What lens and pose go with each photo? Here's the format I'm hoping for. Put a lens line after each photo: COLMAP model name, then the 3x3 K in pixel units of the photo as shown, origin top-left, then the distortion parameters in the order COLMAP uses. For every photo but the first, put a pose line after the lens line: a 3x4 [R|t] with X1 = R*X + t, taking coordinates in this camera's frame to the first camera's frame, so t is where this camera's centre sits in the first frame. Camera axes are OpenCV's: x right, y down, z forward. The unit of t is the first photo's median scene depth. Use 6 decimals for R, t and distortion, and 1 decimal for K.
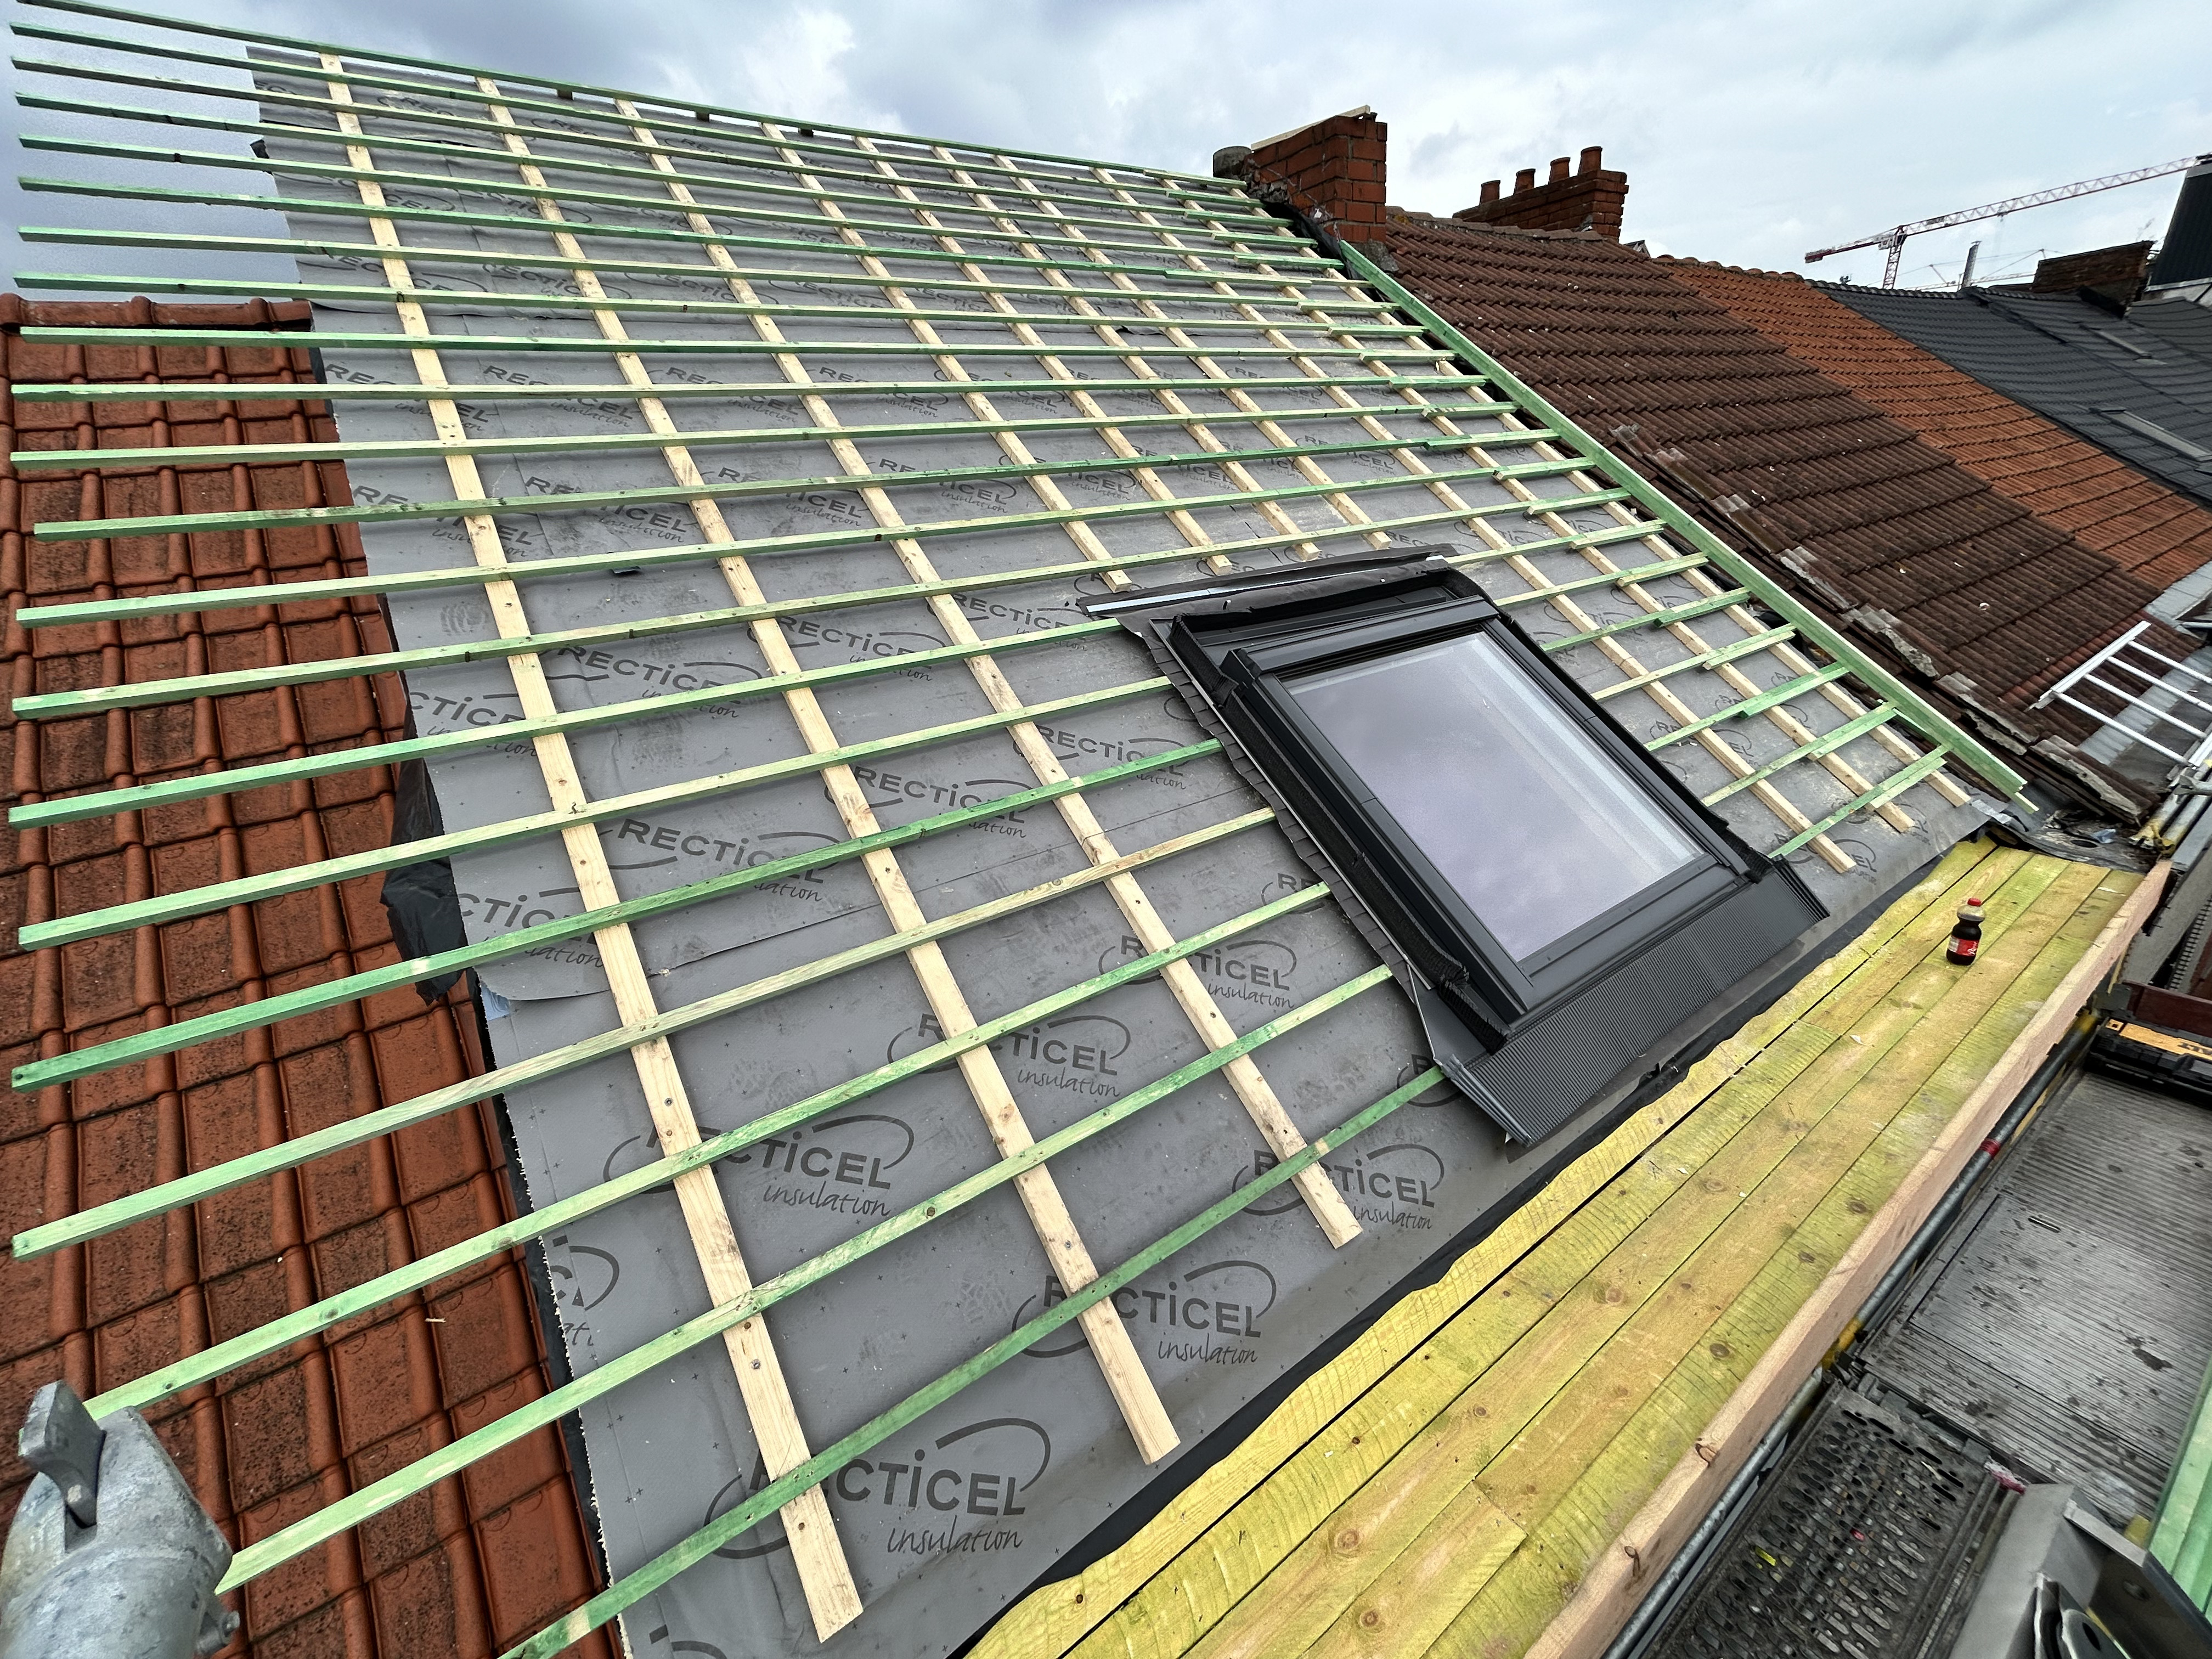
lens RADIAL K [[886.5, 0, 1095.7], [0, 886.5, 827.9], [0, 0, 1]] dist [-0.005565, 0.000863]
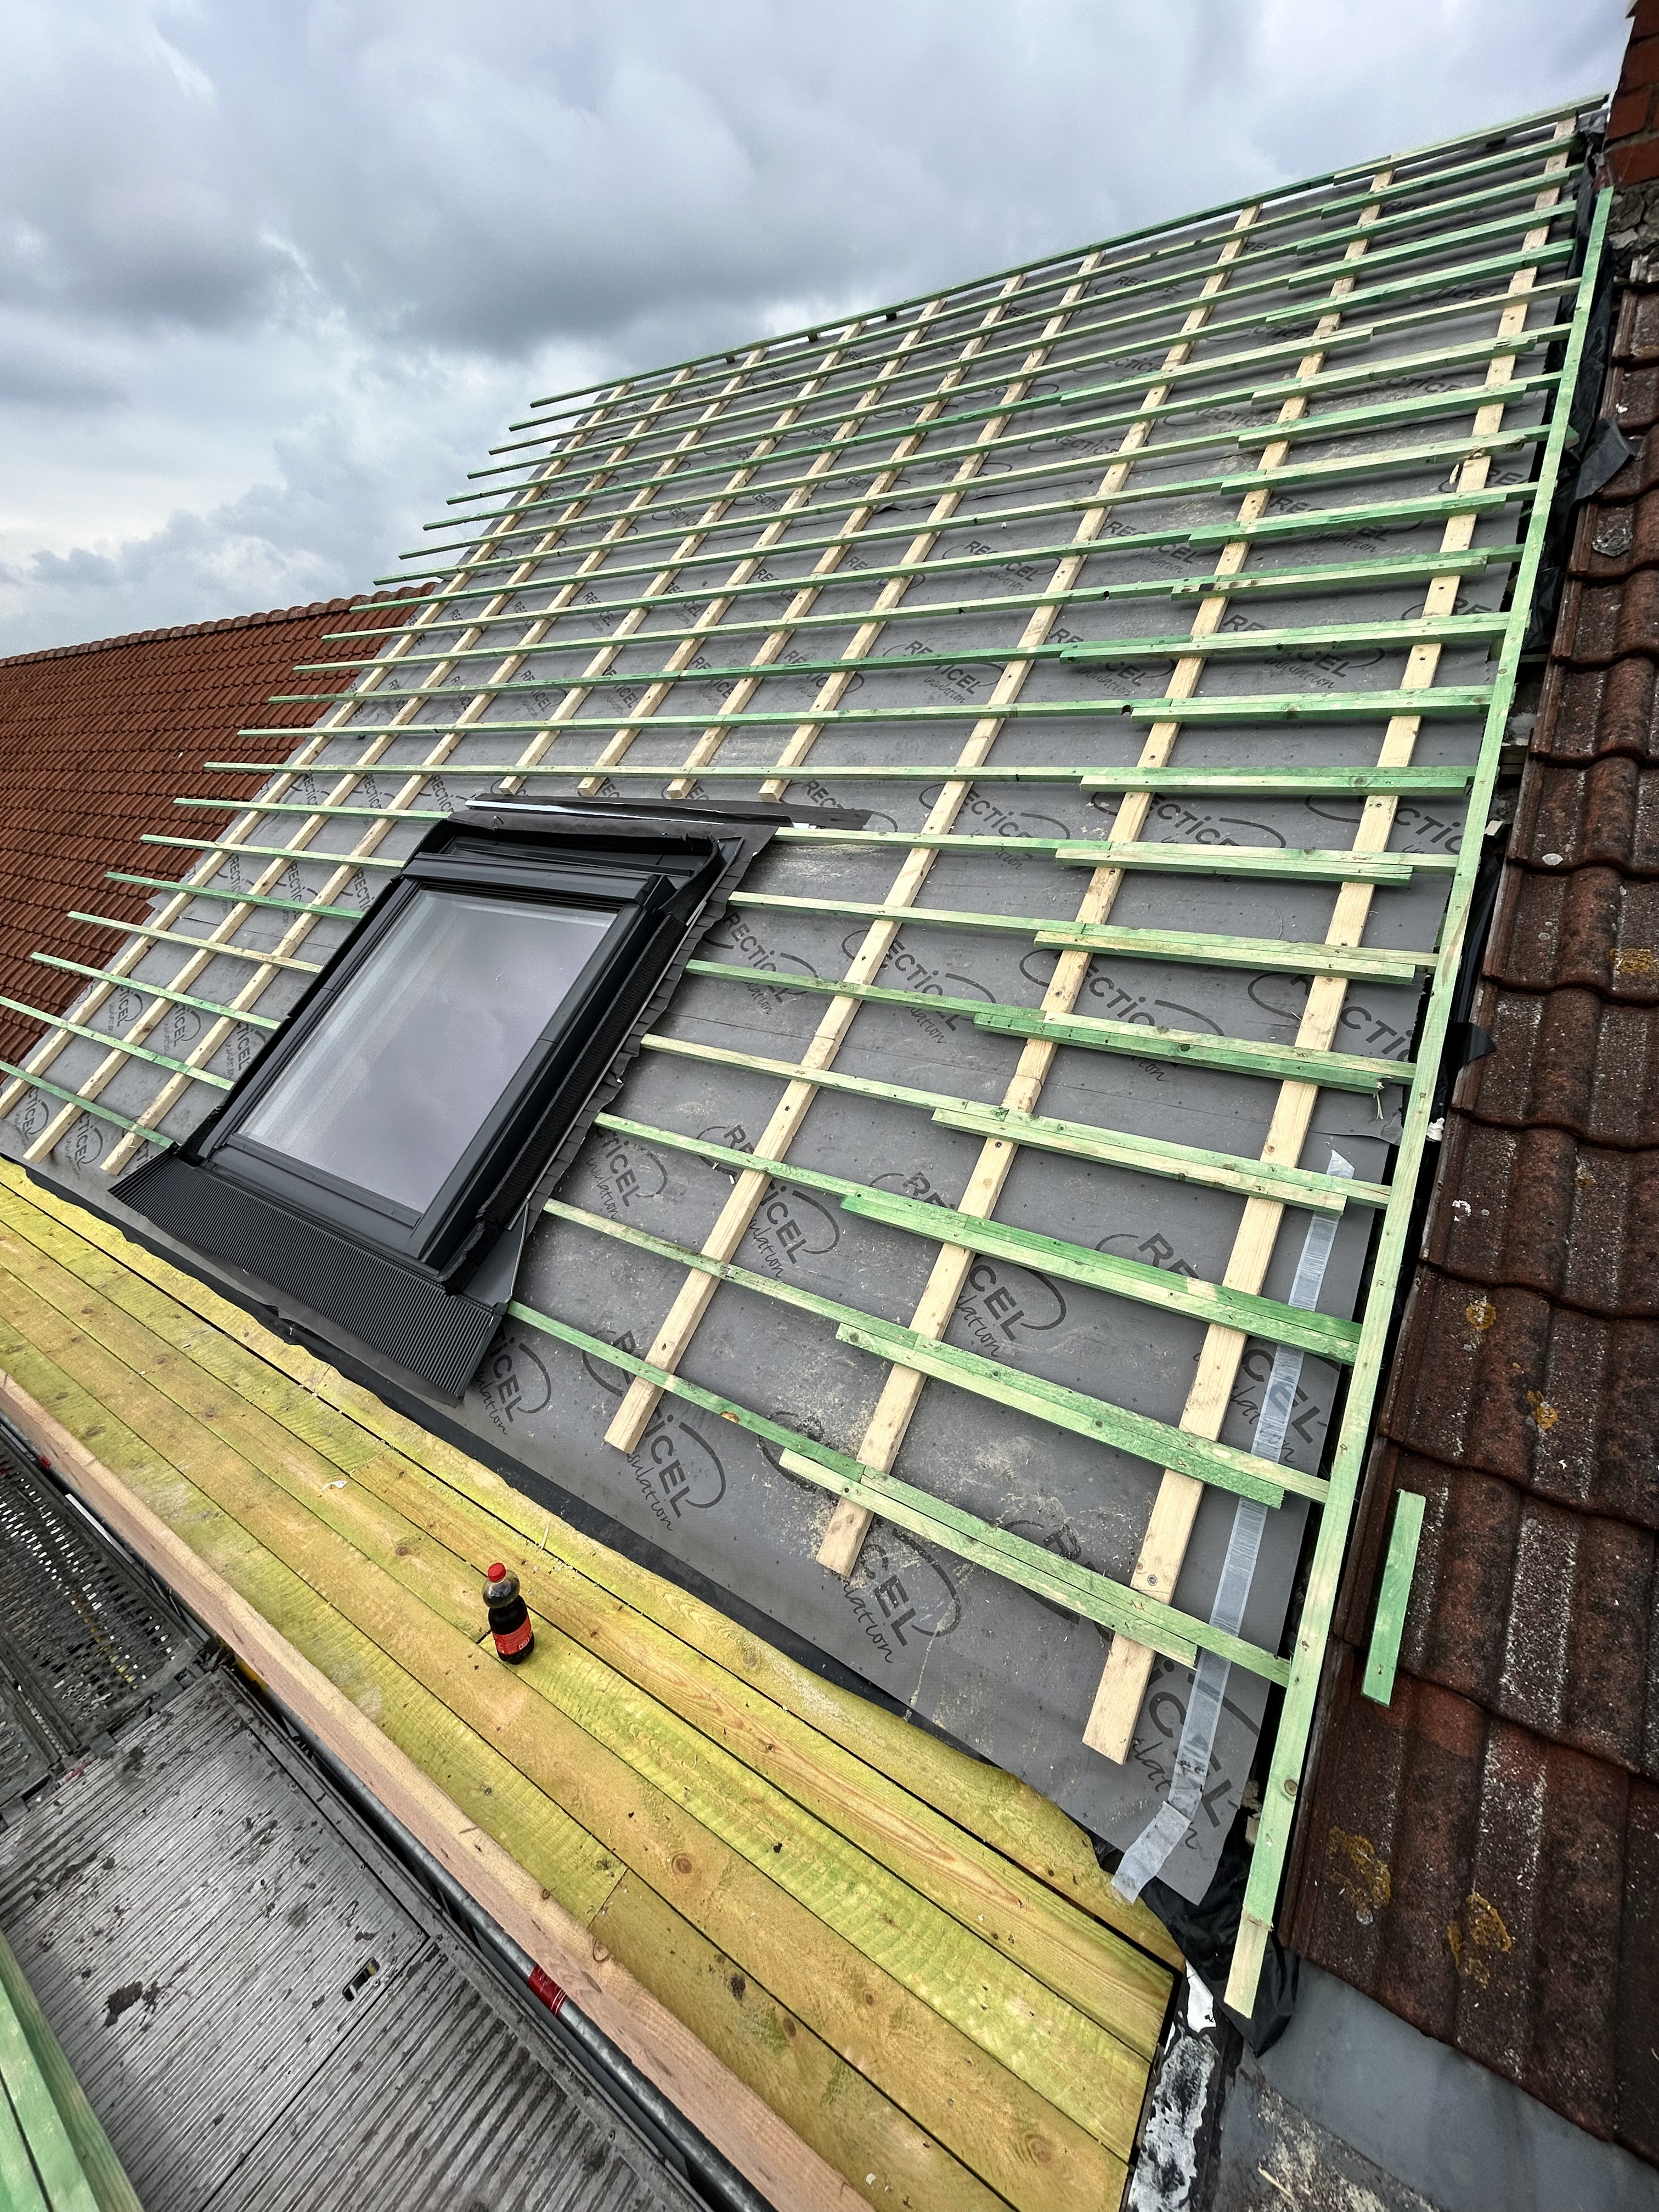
lens RADIAL K [[902.7, 0, 821.8], [0, 902.7, 1105.3], [0, 0, 1]] dist [-0.007356, 0.000273]
pose [[0.382587, 0.438022, -0.813489, 1.642533], [-0.328321, 0.887463, 0.323442, -0.511936], [0.863616, 0.143341, 0.483344, 0.989992]]
